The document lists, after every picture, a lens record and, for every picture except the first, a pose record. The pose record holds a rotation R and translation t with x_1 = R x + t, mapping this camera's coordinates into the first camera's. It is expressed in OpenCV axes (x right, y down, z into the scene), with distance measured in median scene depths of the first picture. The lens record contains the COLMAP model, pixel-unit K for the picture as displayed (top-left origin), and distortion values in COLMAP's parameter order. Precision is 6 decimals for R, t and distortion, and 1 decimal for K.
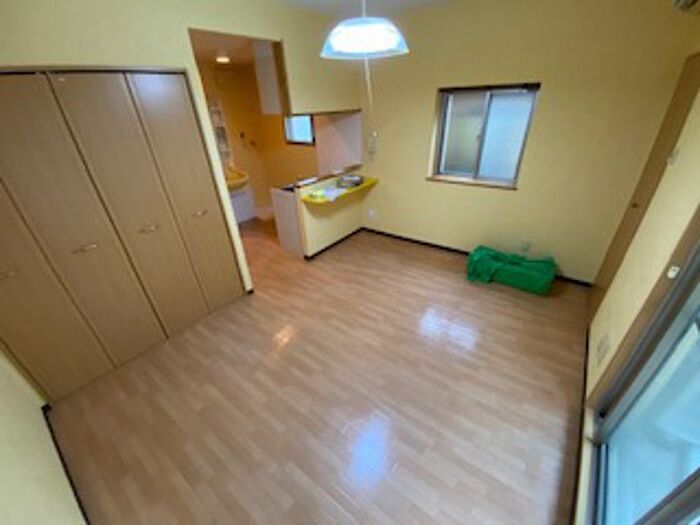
lens RADIAL K [[285.4, 0, 350.0], [0, 285.4, 262.5], [0, 0, 1]] dist [0.025767, -0.021849]
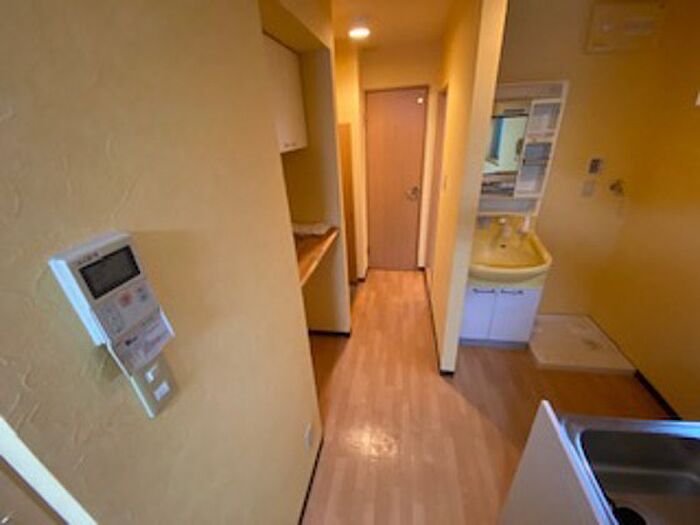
lens RADIAL K [[279.6, 0, 350.0], [0, 279.6, 262.5], [0, 0, 1]] dist [-0.002178, -0.000252]
pose [[0.463203, 0.411189, -0.785090, -0.240453], [-0.401054, 0.887213, 0.228053, -0.390373], [0.790315, 0.209229, 0.575869, 0.754197]]
